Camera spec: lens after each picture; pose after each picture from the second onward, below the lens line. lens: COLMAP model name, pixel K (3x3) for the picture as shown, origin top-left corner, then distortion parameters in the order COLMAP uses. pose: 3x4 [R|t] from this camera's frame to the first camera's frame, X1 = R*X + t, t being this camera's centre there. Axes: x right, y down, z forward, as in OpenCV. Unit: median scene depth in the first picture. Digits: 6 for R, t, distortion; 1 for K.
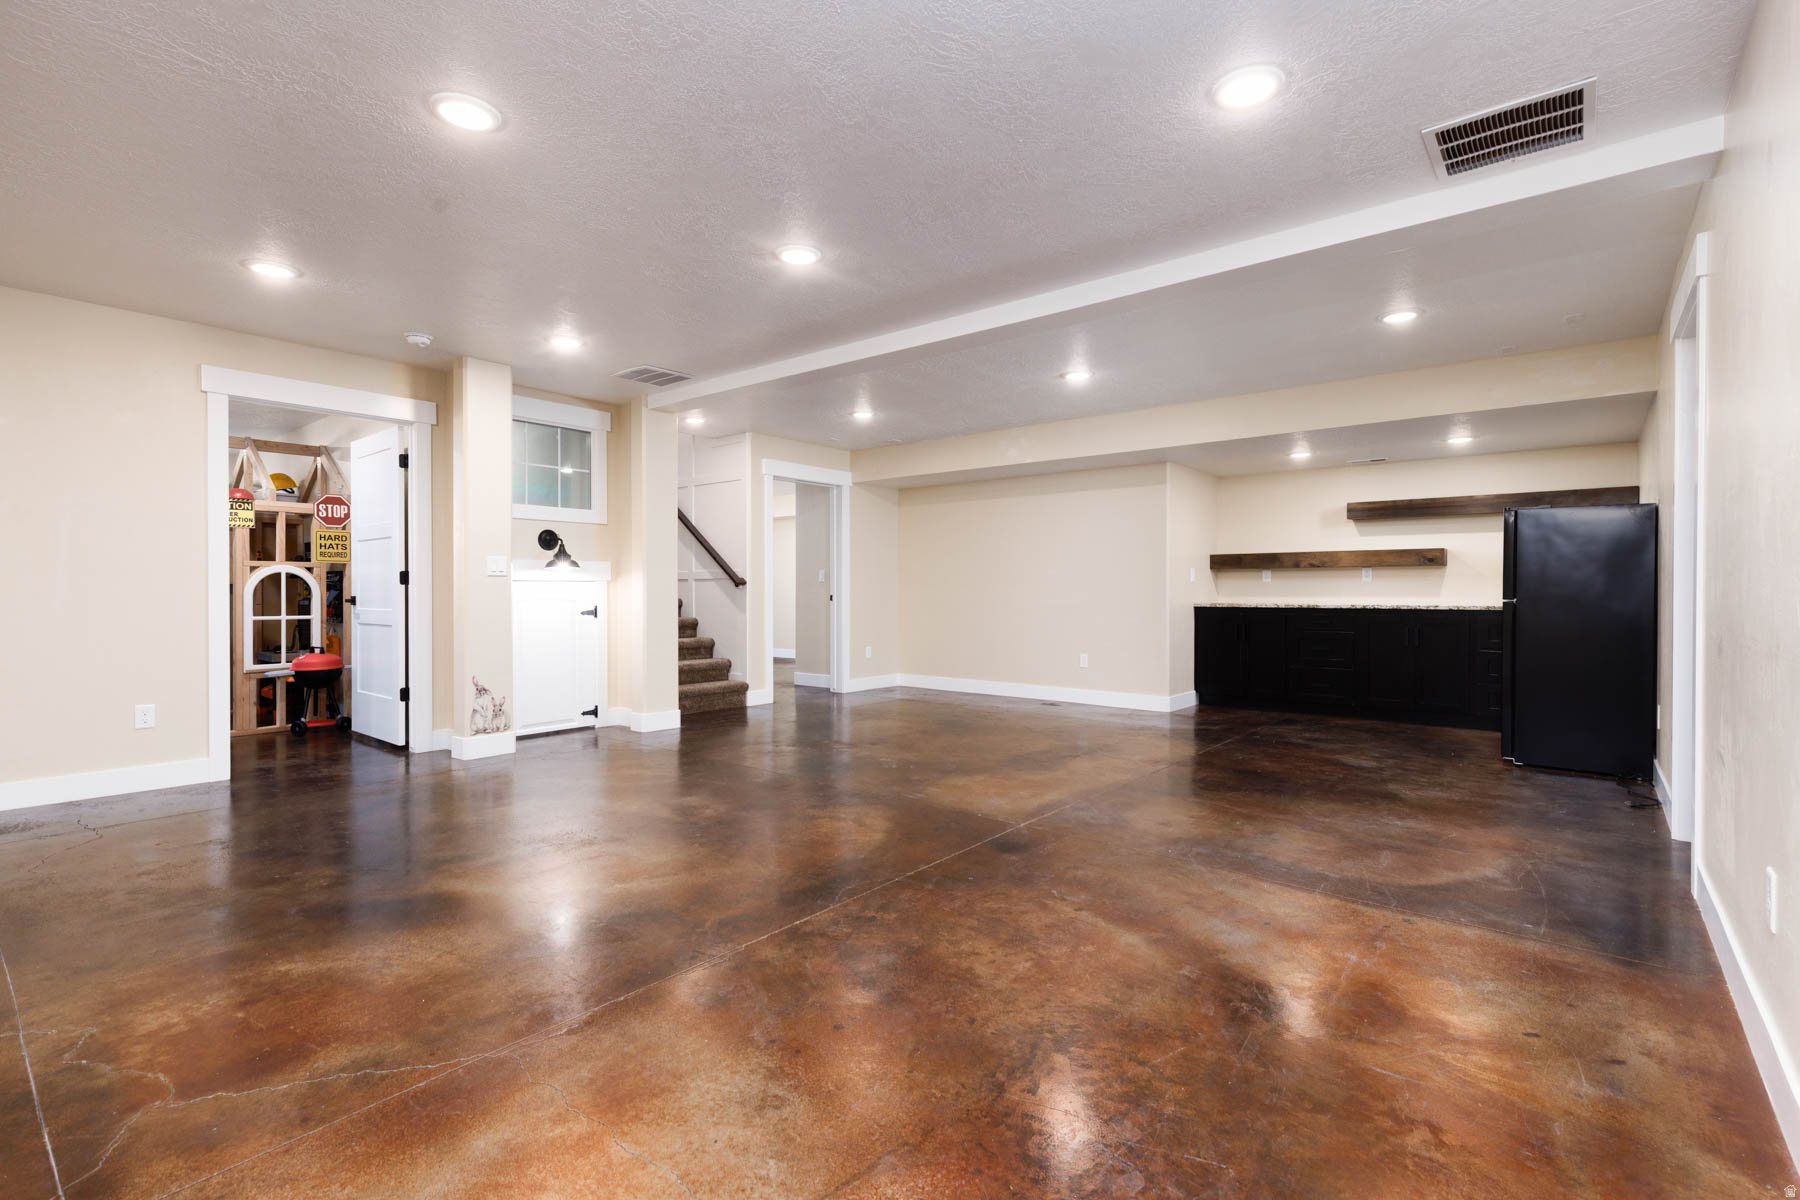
lens RADIAL K [[820.1, 0, 904.8], [0, 820.1, 596.4], [0, 0, 1]] dist [0.012509, -0.000927]
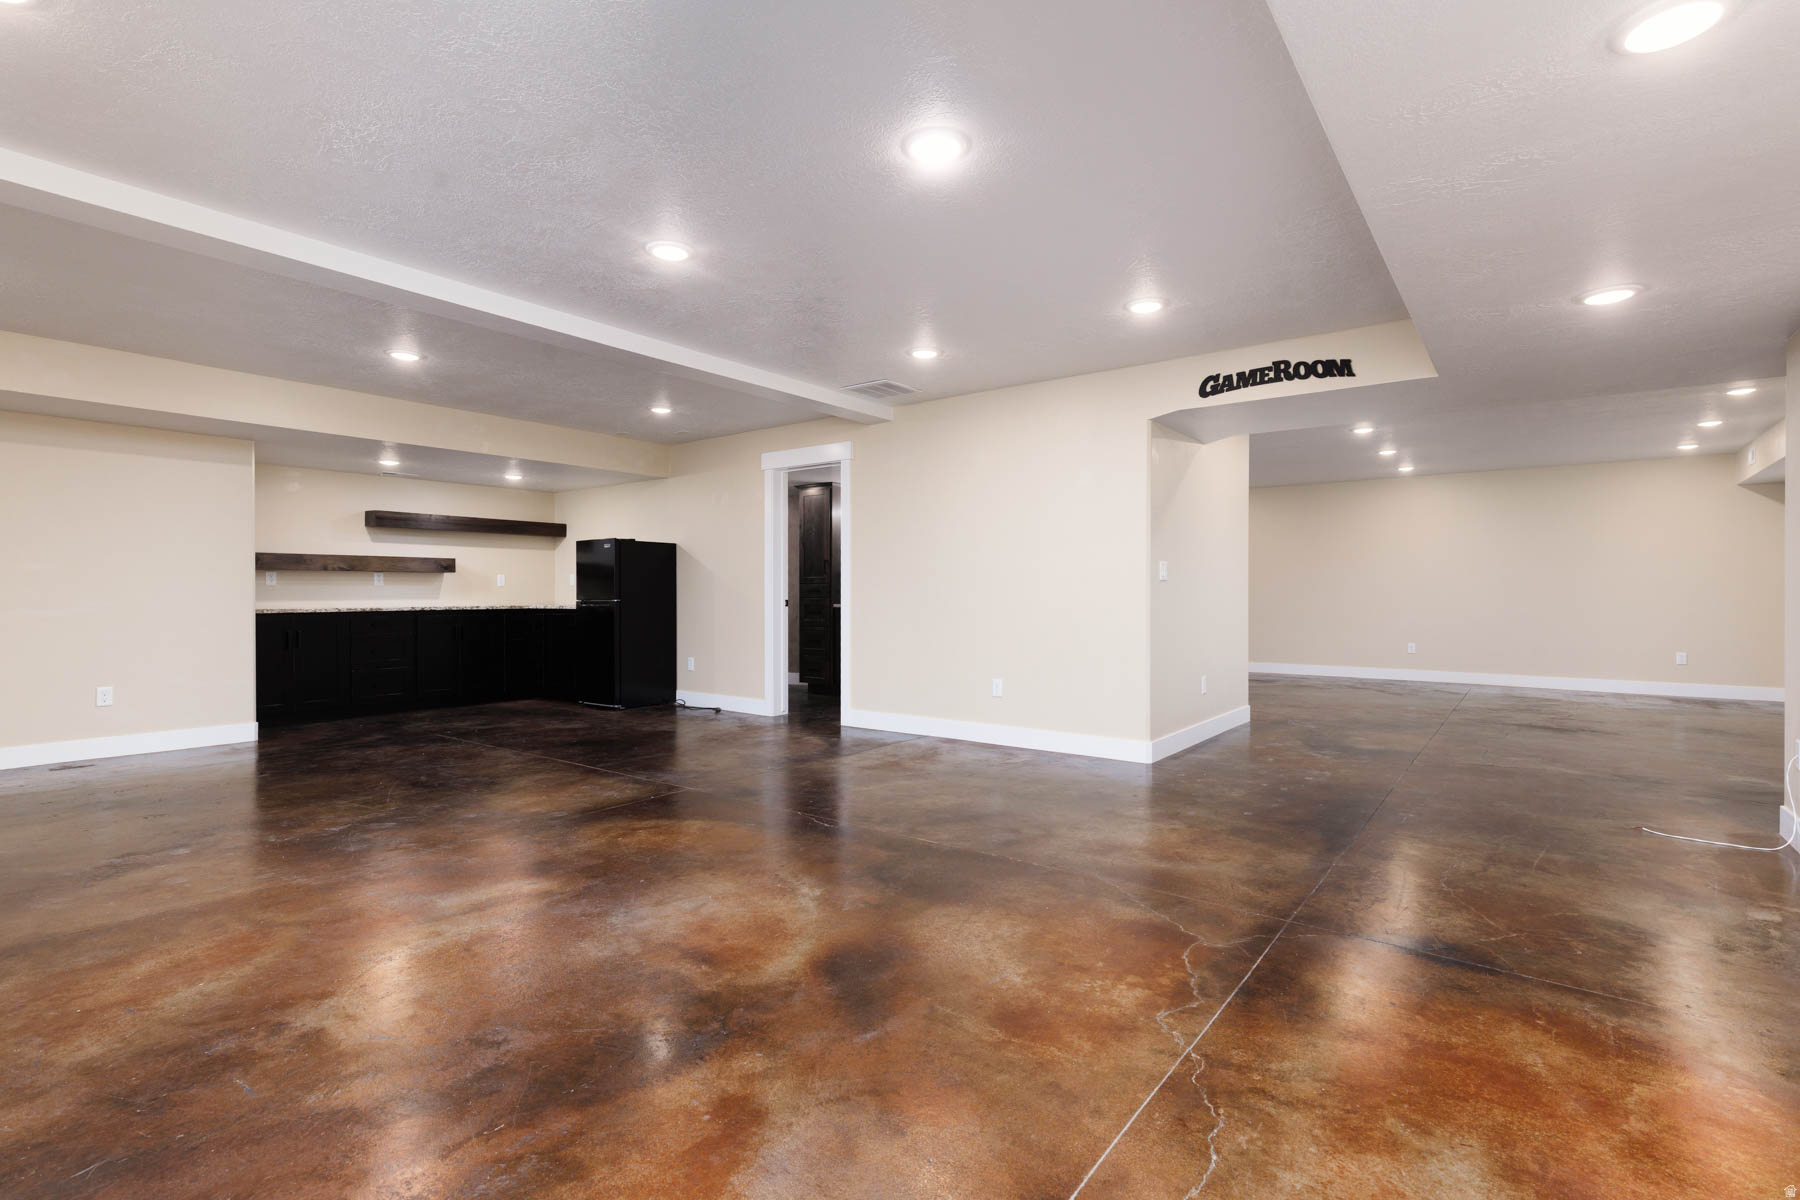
lens RADIAL K [[820.1, 0, 906.7], [0, 820.1, 595.9], [0, 0, 1]] dist [0.012509, -0.000927]
pose [[-0.039201, -0.003462, 0.999225, -0.575588], [0.008600, 0.999956, 0.003802, -0.003183], [-0.999194, 0.008742, -0.039169, 0.390441]]
